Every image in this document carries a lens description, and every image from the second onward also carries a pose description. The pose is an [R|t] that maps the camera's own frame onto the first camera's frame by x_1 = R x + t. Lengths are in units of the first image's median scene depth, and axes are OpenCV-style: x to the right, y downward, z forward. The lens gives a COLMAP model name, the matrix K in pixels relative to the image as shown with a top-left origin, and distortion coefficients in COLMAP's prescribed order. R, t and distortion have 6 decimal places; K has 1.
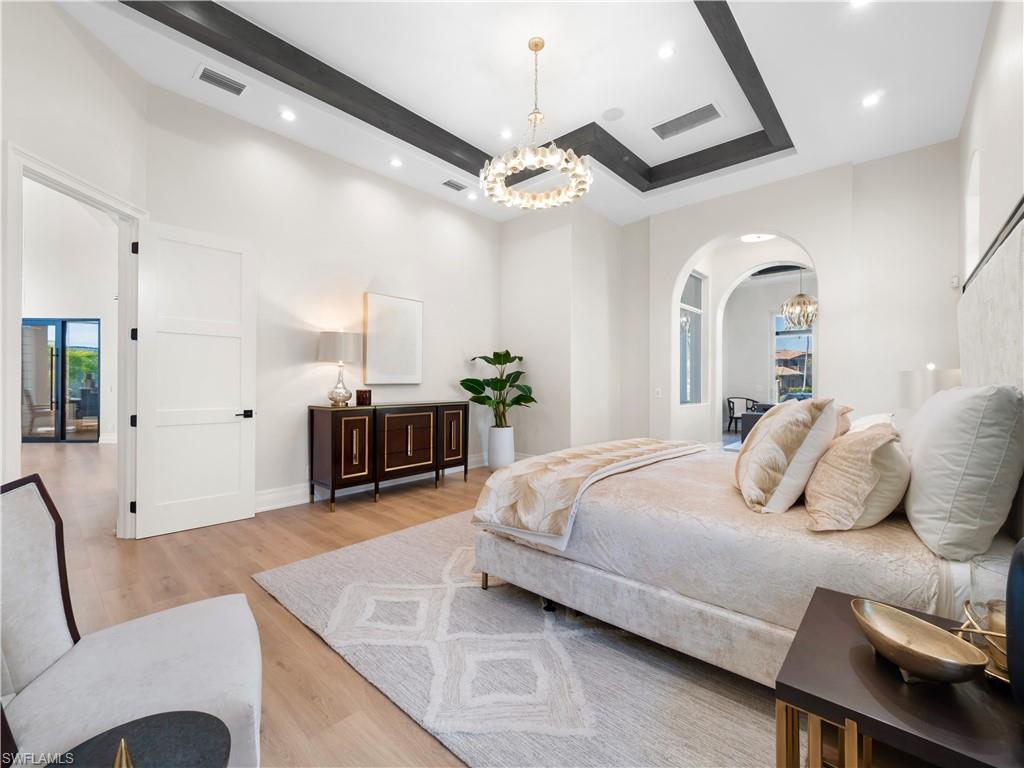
lens RADIAL K [[442.2, 0, 515.4], [0, 442.2, 383.3], [0, 0, 1]] dist [-0.002031, -0.003876]
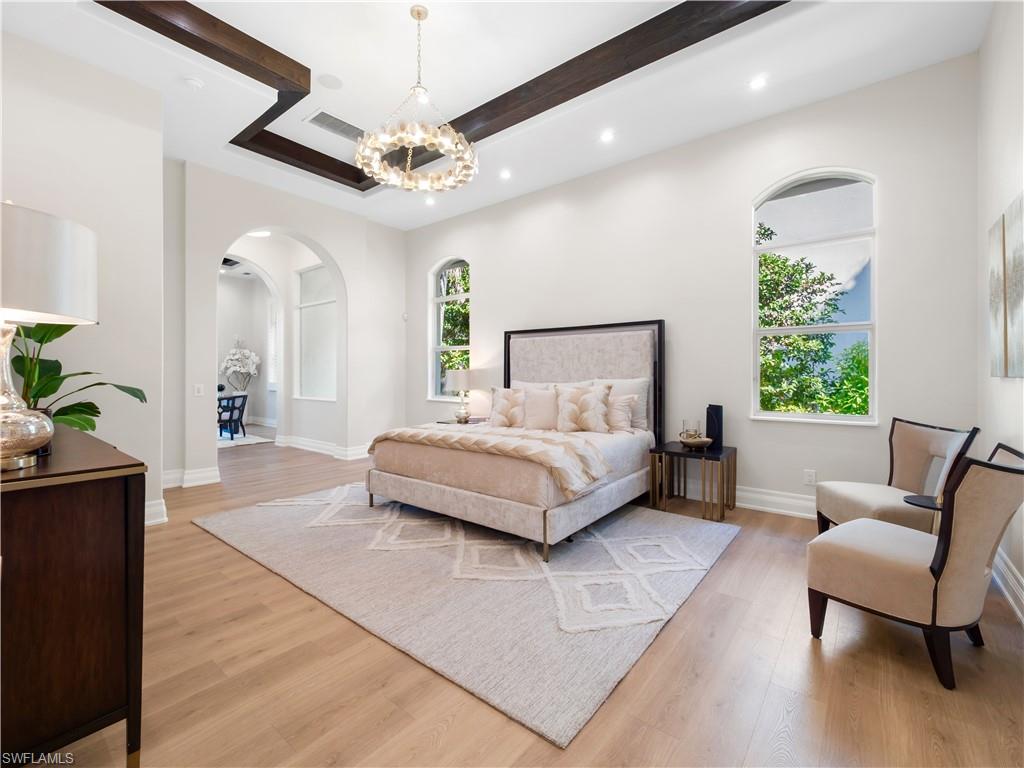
lens RADIAL K [[442.2, 0, 513.0], [0, 442.2, 374.6], [0, 0, 1]] dist [-0.002031, -0.003876]
pose [[-0.043495, -0.008043, 0.999021, -1.134843], [0.016698, 0.999822, 0.008777, -0.015837], [-0.998914, 0.017063, -0.043353, 1.087722]]
